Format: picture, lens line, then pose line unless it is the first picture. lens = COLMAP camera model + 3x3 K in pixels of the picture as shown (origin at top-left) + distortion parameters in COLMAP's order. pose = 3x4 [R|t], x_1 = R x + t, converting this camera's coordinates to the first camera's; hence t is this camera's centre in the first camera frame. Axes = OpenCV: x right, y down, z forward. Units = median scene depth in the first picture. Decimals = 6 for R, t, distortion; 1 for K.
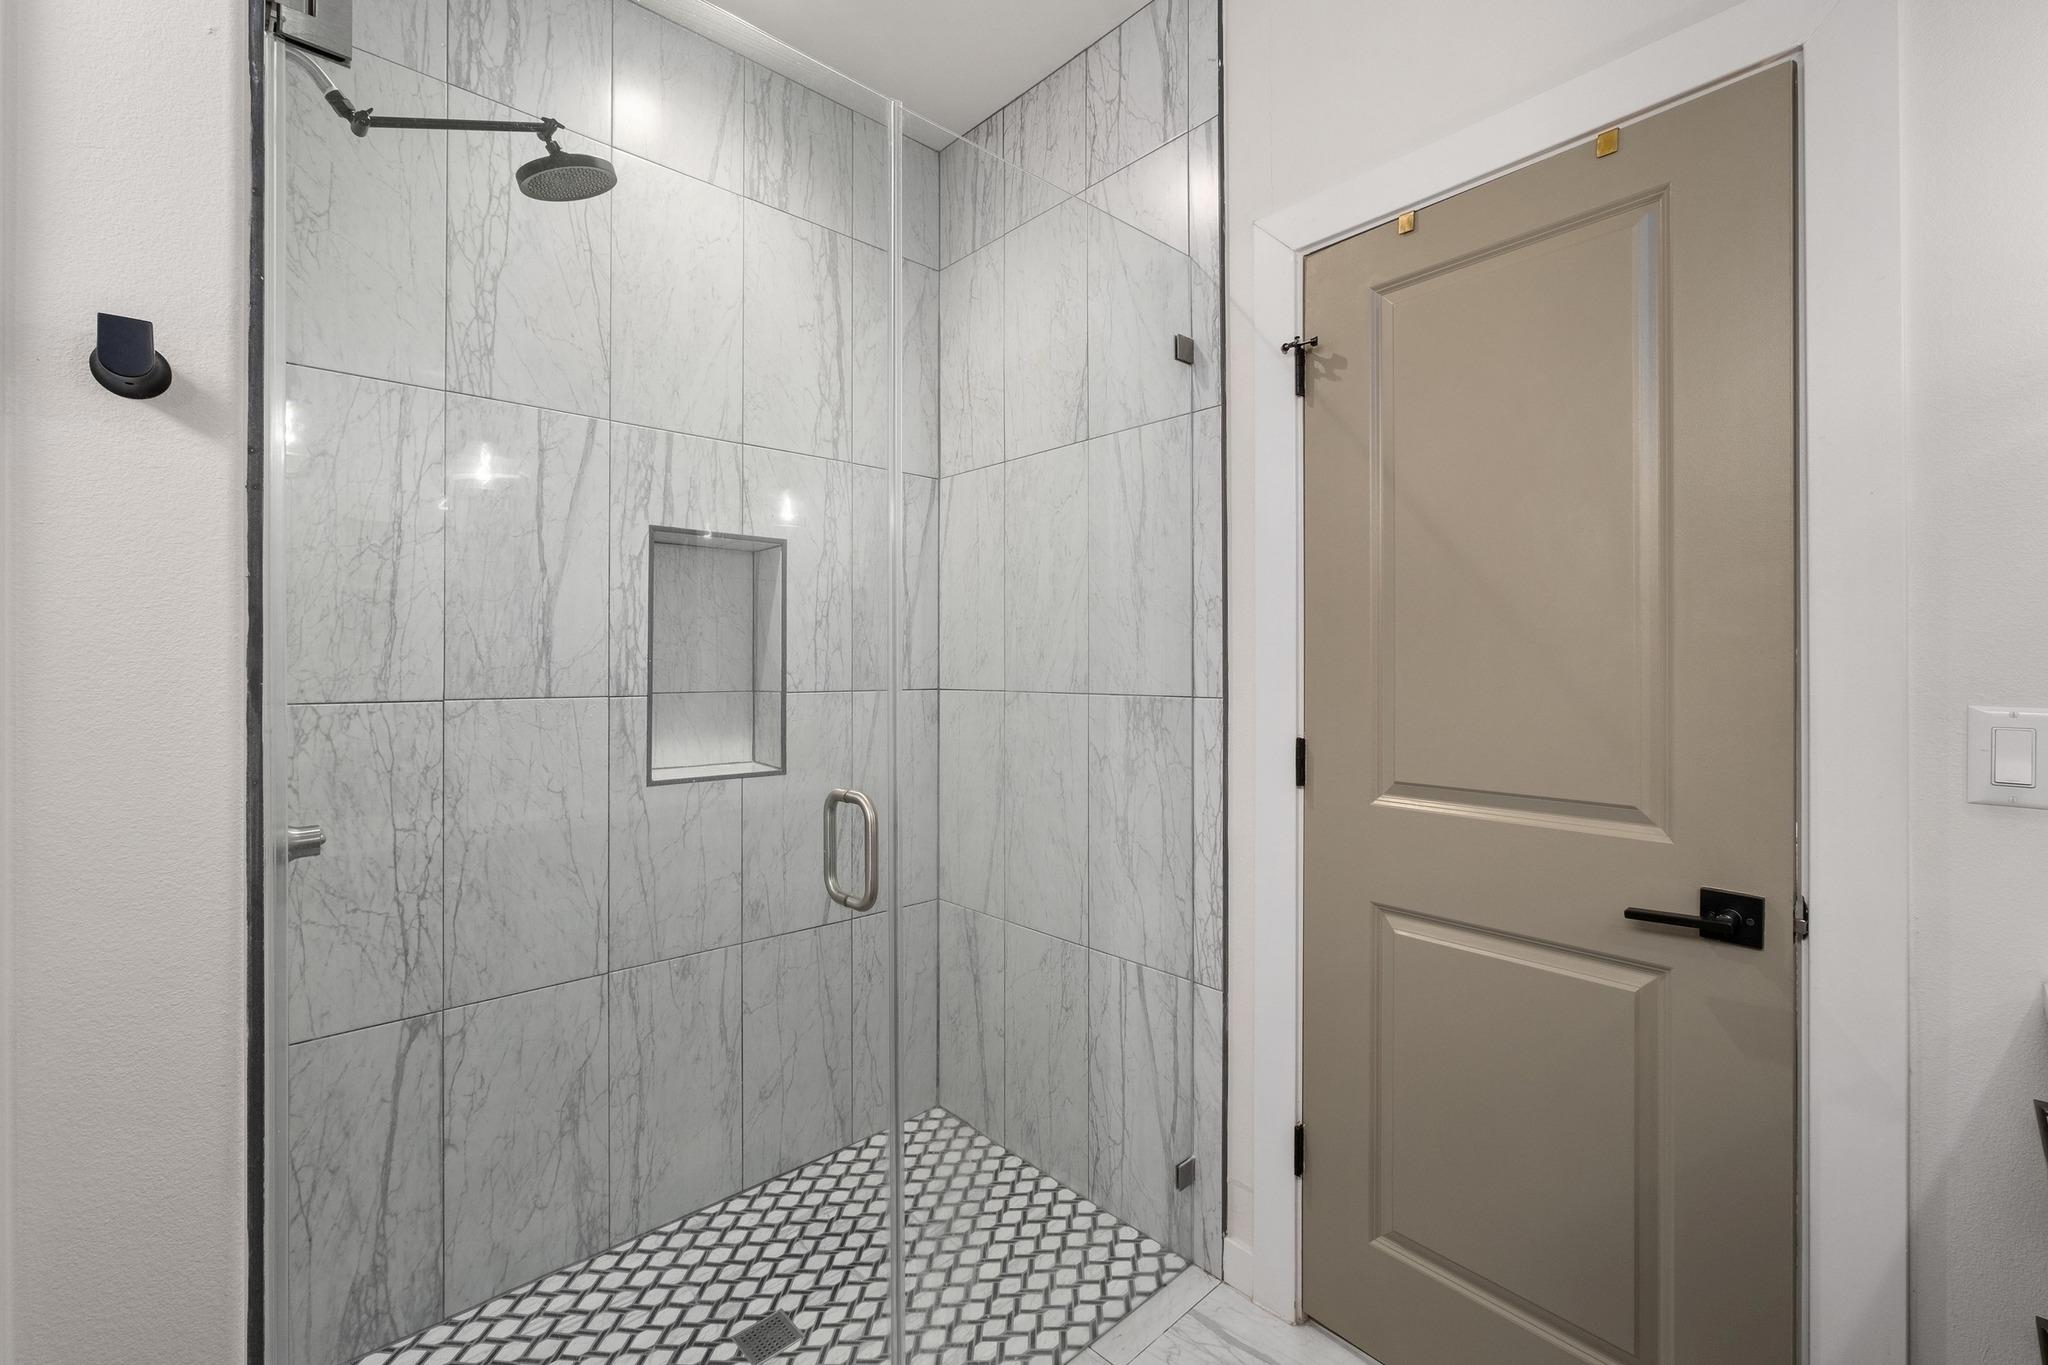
lens RADIAL K [[877.9, 0, 1010.0], [0, 877.9, 667.3], [0, 0, 1]] dist [-0.016205, 0.007330]
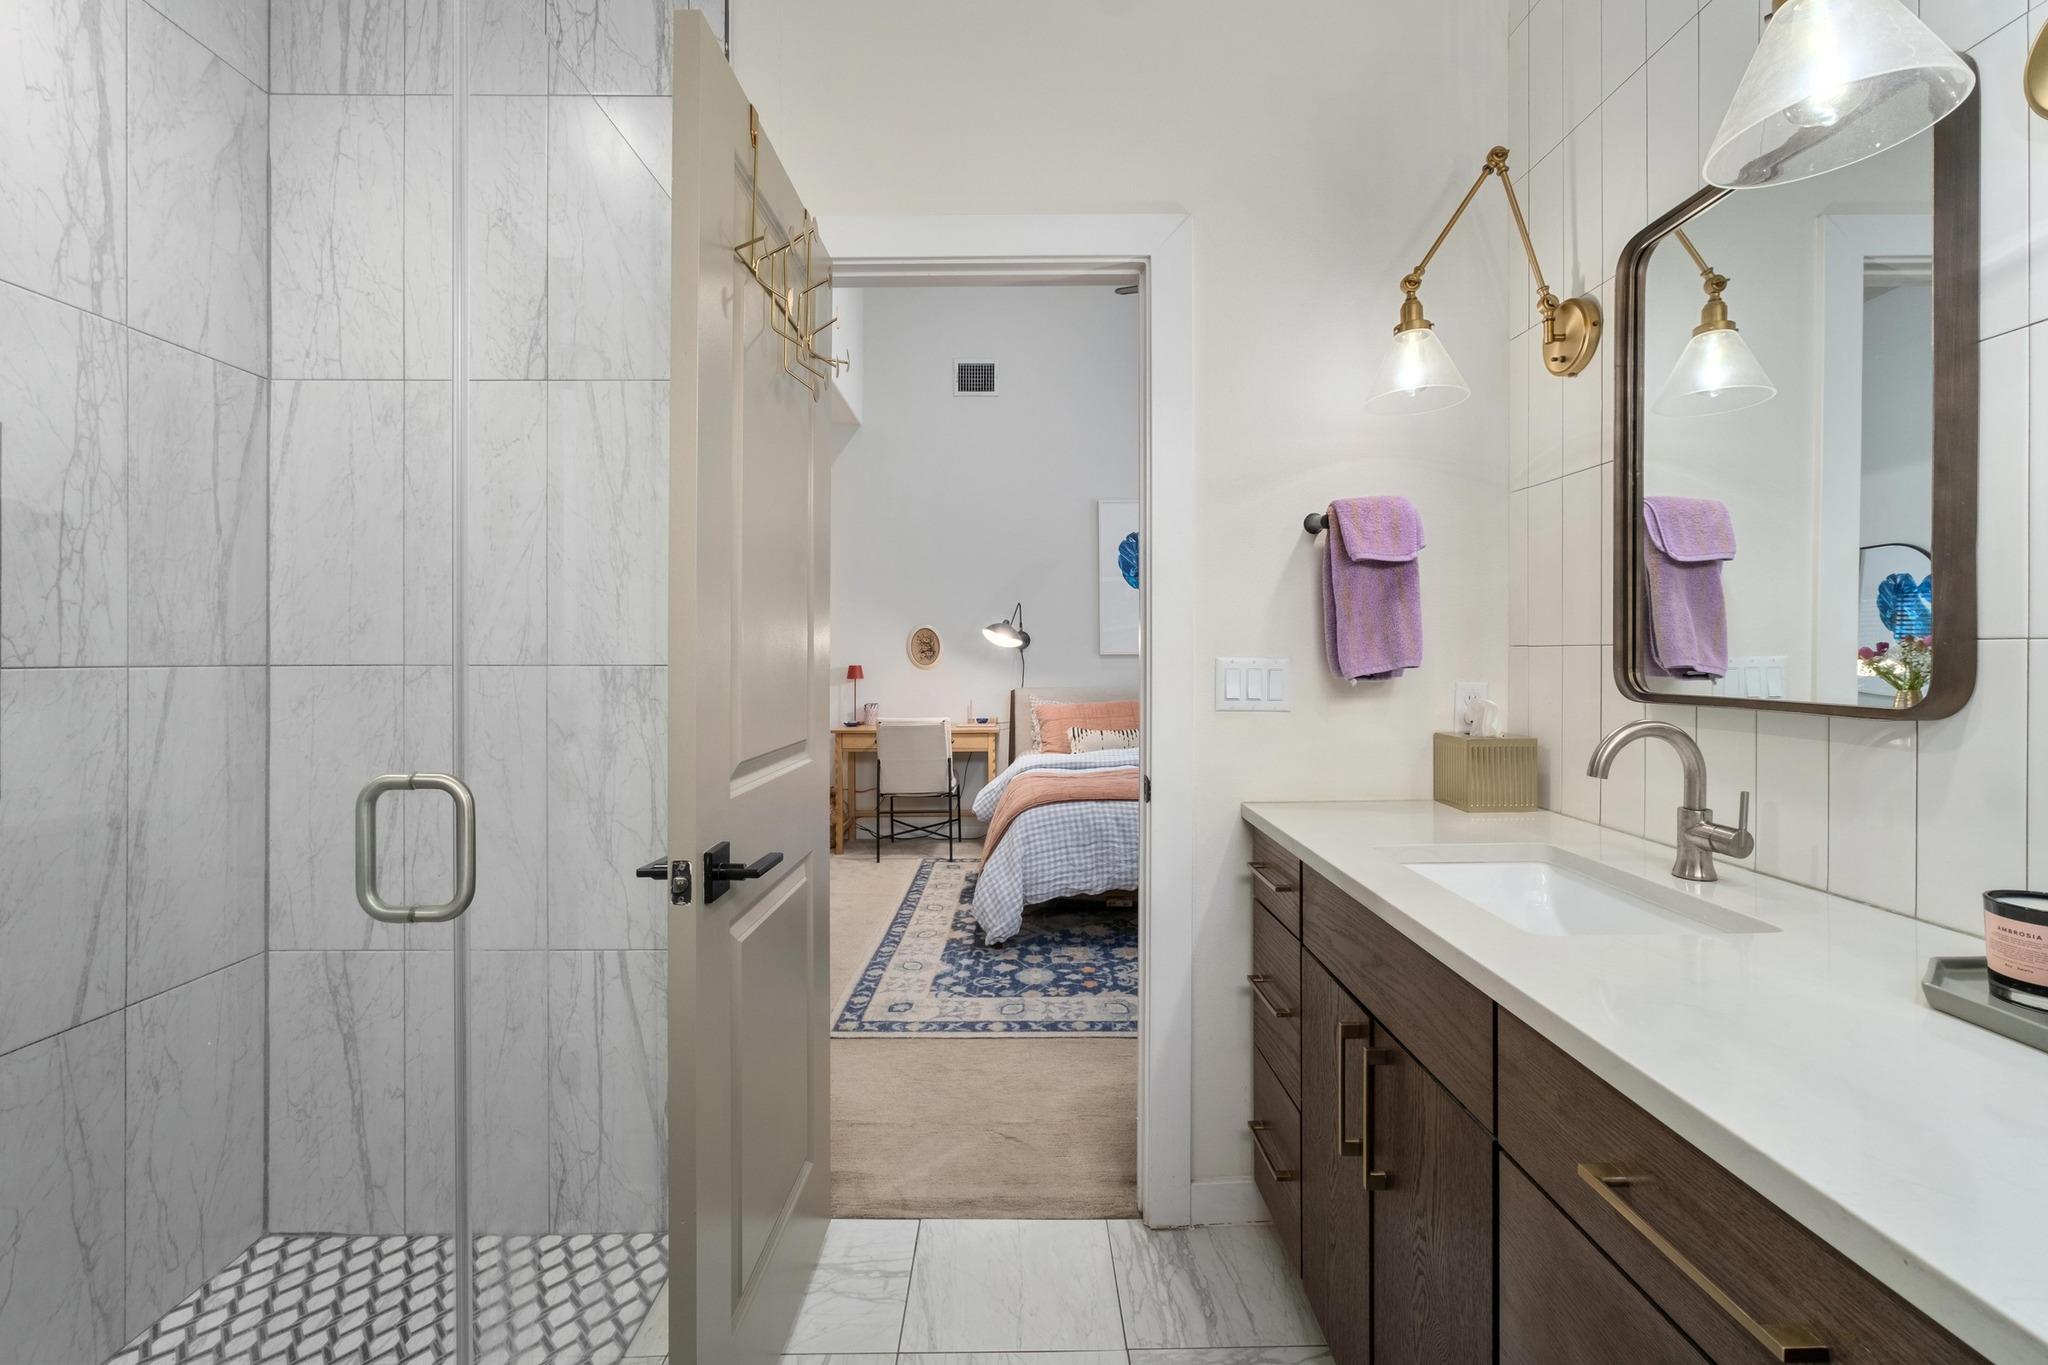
lens RADIAL K [[877.9, 0, 1049.2], [0, 877.9, 659.3], [0, 0, 1]] dist [-0.016205, 0.007330]
pose [[0.653801, -0.002175, 0.756663, -0.227016], [-0.000422, 0.999995, 0.003240, 0.019200], [-0.756666, -0.002438, 0.653797, 0.032305]]
